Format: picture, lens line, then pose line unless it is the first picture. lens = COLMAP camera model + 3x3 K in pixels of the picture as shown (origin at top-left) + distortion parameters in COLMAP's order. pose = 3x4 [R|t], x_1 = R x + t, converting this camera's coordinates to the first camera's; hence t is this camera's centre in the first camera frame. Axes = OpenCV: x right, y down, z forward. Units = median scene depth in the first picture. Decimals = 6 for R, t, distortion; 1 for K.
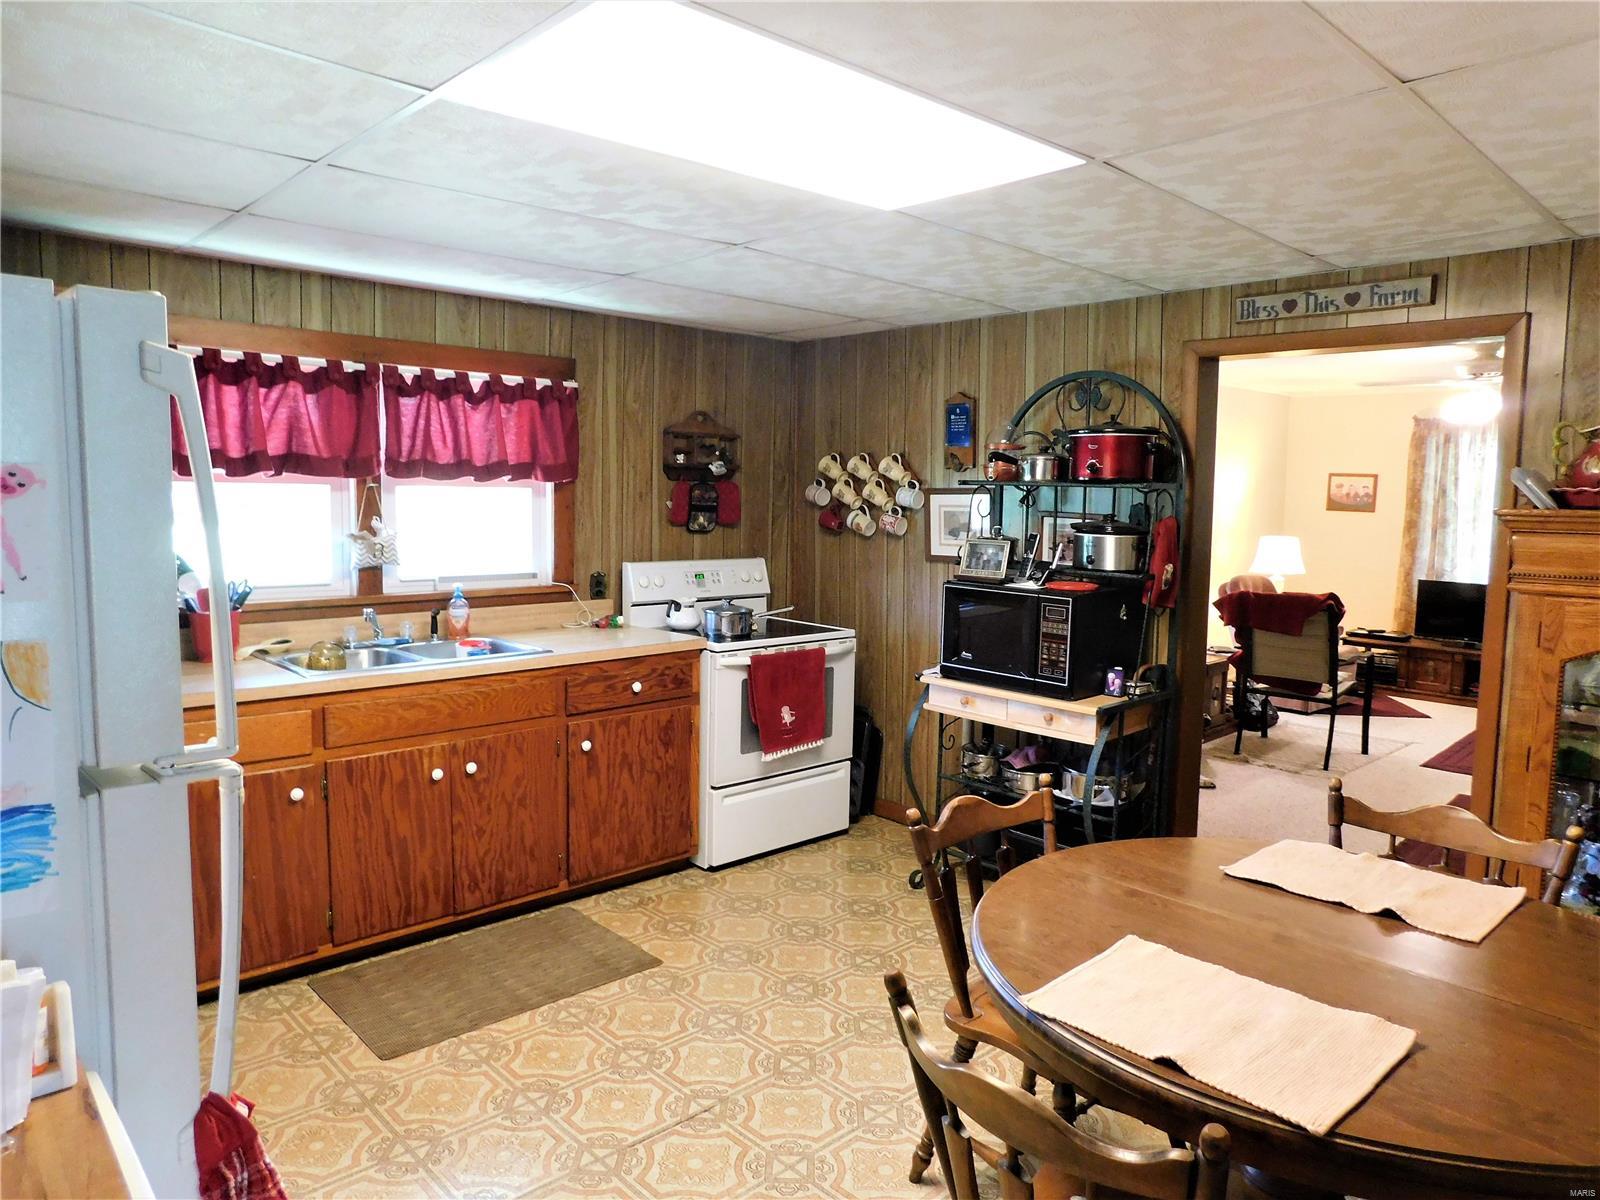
lens RADIAL K [[1057.5, 0, 800.0], [0, 1057.5, 600.0], [0, 0, 1]] dist [-0.071971, 0.050458]
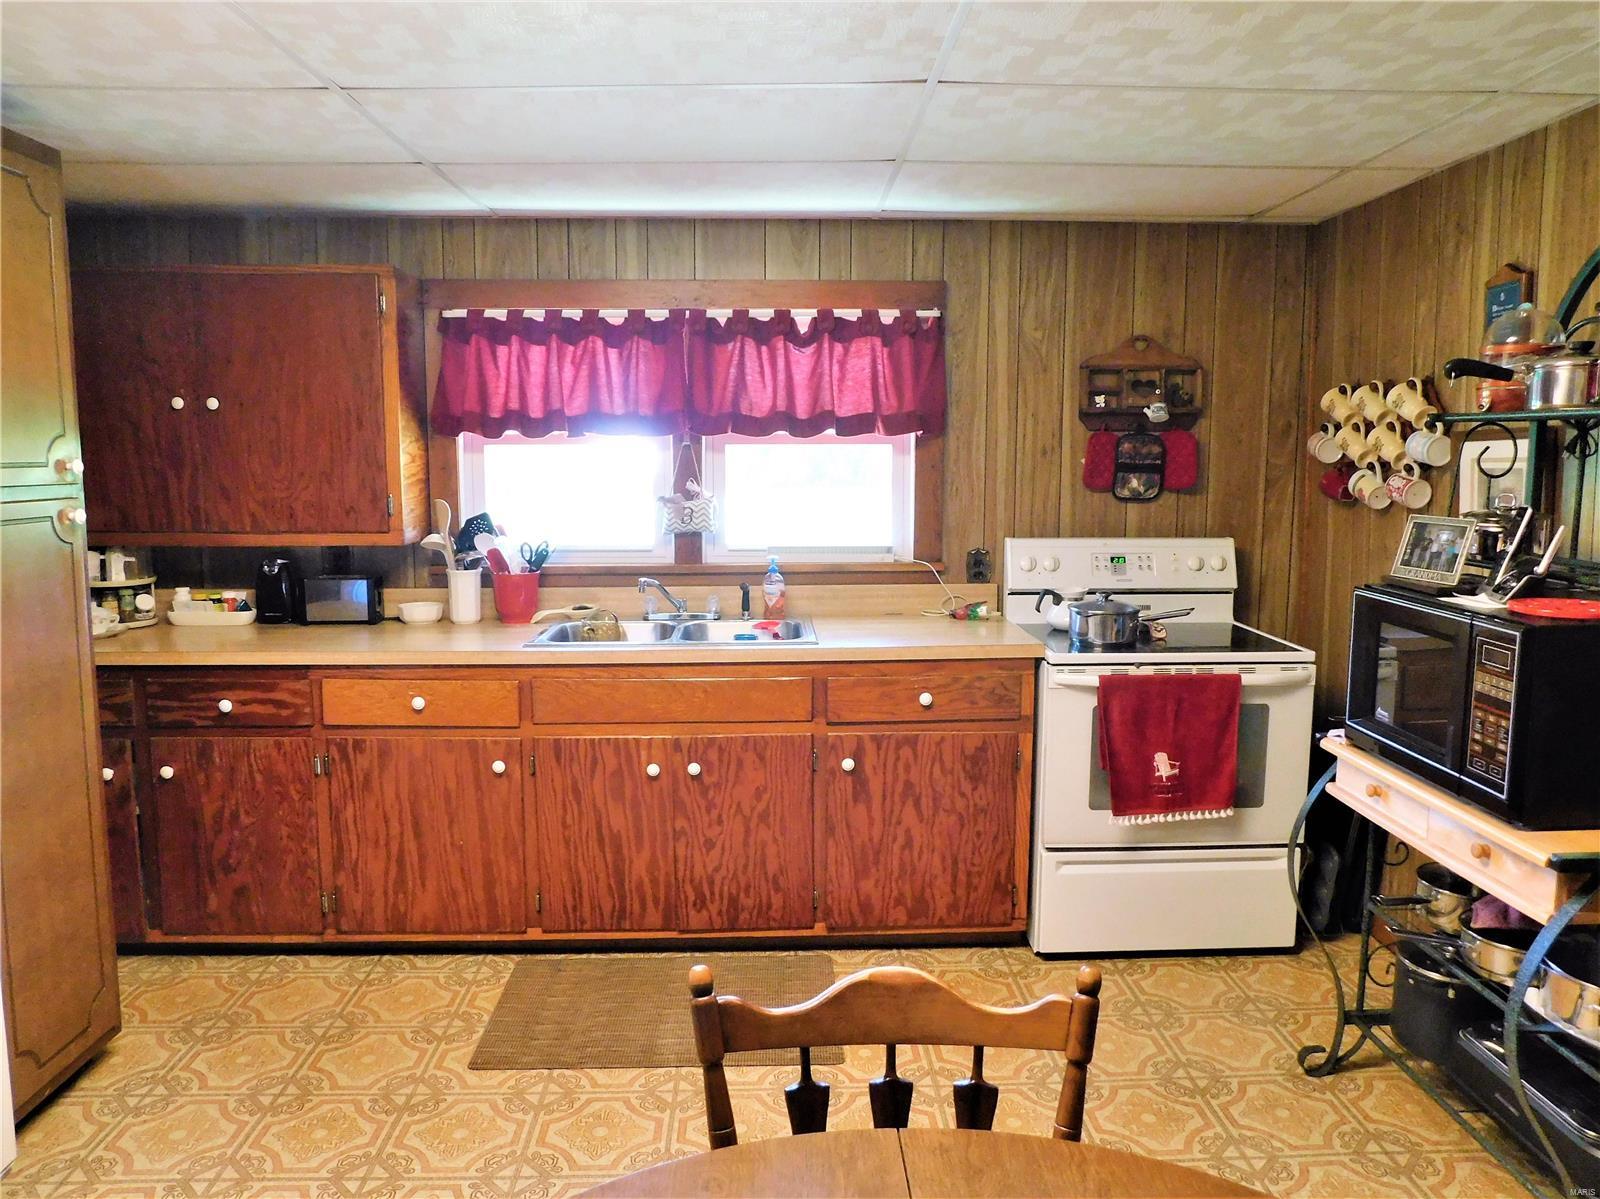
lens RADIAL K [[1127.2, 0, 800.0], [0, 1127.2, 599.5], [0, 0, 1]] dist [-0.067150, 0.053655]
pose [[0.748370, 0.066239, -0.659966, 0.313974], [-0.050799, 0.997802, 0.042543, -0.020498], [0.661333, 0.001687, 0.750090, 0.321300]]
